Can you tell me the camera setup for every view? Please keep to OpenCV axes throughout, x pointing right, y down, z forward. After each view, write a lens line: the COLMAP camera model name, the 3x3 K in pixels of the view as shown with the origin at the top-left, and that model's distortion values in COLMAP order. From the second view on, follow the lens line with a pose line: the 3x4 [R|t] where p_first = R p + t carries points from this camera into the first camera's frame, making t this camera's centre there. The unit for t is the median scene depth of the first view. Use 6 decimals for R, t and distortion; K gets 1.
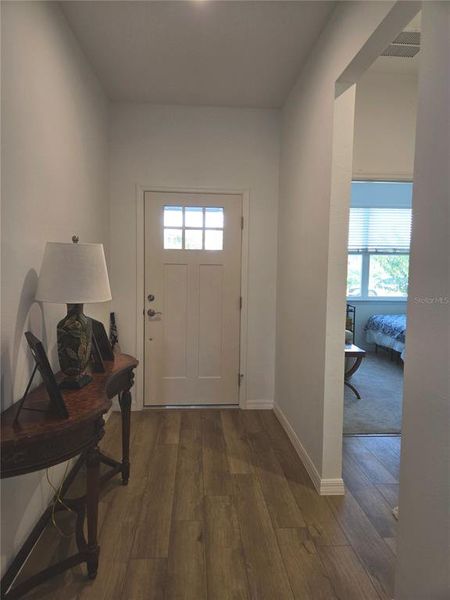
lens RADIAL K [[394.9, 0, 225.0], [0, 394.9, 300.0], [0, 0, 1]] dist [0.076799, -0.069406]
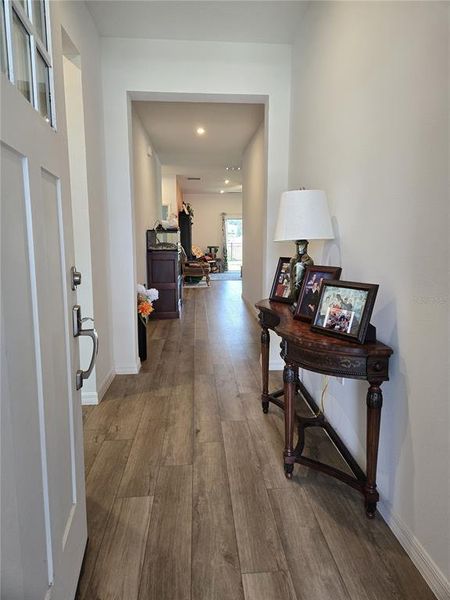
lens RADIAL K [[394.9, 0, 225.0], [0, 394.9, 300.0], [0, 0, 1]] dist [0.076799, -0.069406]
pose [[-0.999887, -0.014985, 0.000963, -0.109058], [-0.014366, 0.973326, 0.228978, -0.070436], [-0.004369, 0.228938, -0.973431, 1.627715]]
